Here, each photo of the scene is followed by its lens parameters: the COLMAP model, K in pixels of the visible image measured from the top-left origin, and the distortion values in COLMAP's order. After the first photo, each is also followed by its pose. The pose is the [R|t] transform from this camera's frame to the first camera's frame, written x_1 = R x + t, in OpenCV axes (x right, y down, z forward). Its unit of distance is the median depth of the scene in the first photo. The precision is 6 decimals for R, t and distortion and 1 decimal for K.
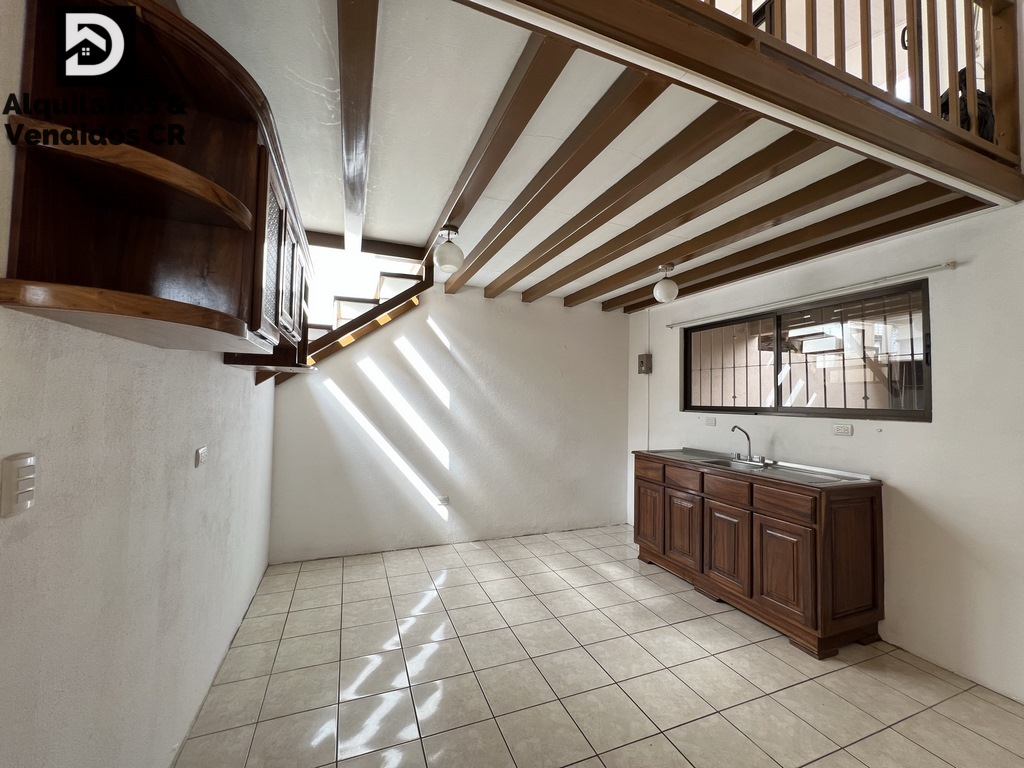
lens RADIAL K [[409.5, 0, 509.8], [0, 409.5, 384.7], [0, 0, 1]] dist [-0.003179, 0.000772]
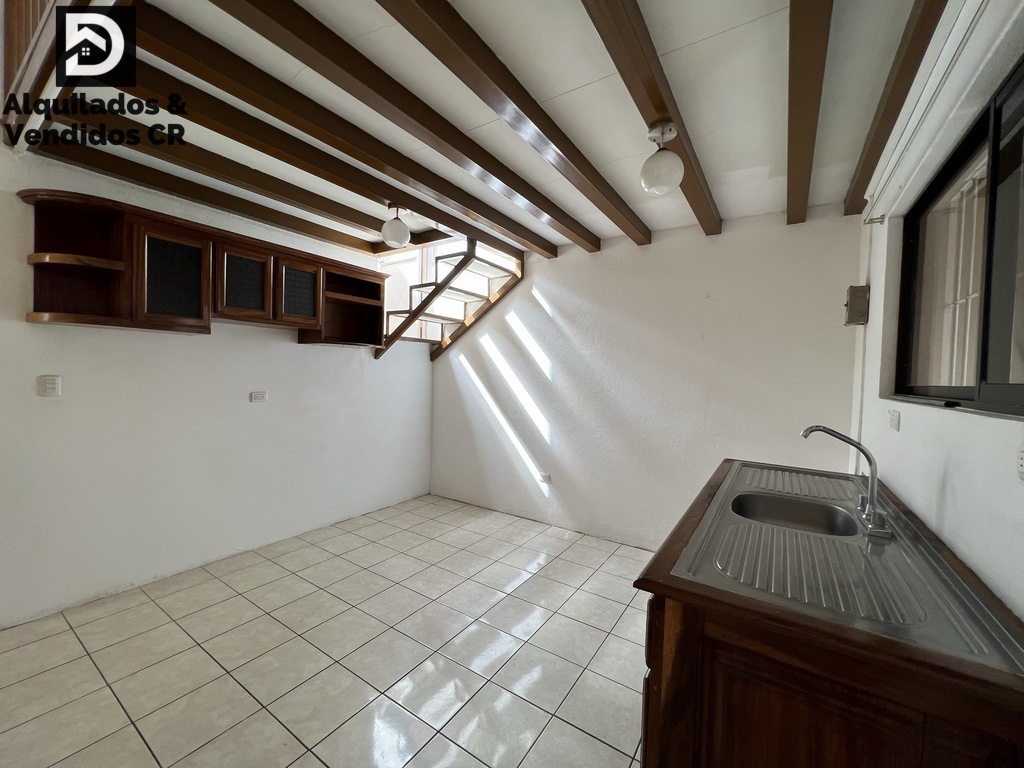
lens RADIAL K [[409.5, 0, 511.6], [0, 409.5, 385.0], [0, 0, 1]] dist [-0.003179, 0.000772]
pose [[0.574596, 0.024317, -0.818076, 0.727125], [0.006701, 0.999385, 0.034414, 0.040642], [0.818410, -0.025256, 0.574079, 0.496295]]
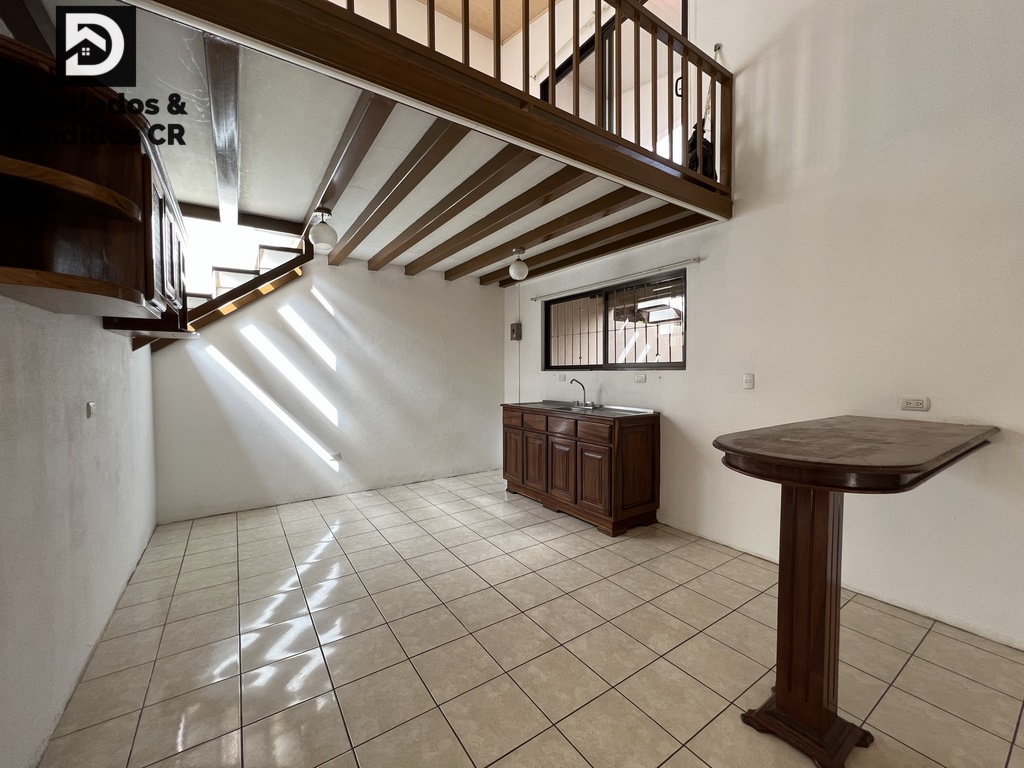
lens RADIAL K [[409.5, 0, 510.6], [0, 409.5, 383.3], [0, 0, 1]] dist [-0.003179, 0.000772]
pose [[0.975620, -0.028919, 0.217555, 0.081387], [0.014200, 0.997521, 0.068918, 0.022772], [-0.219008, -0.064149, 0.973612, -0.207892]]
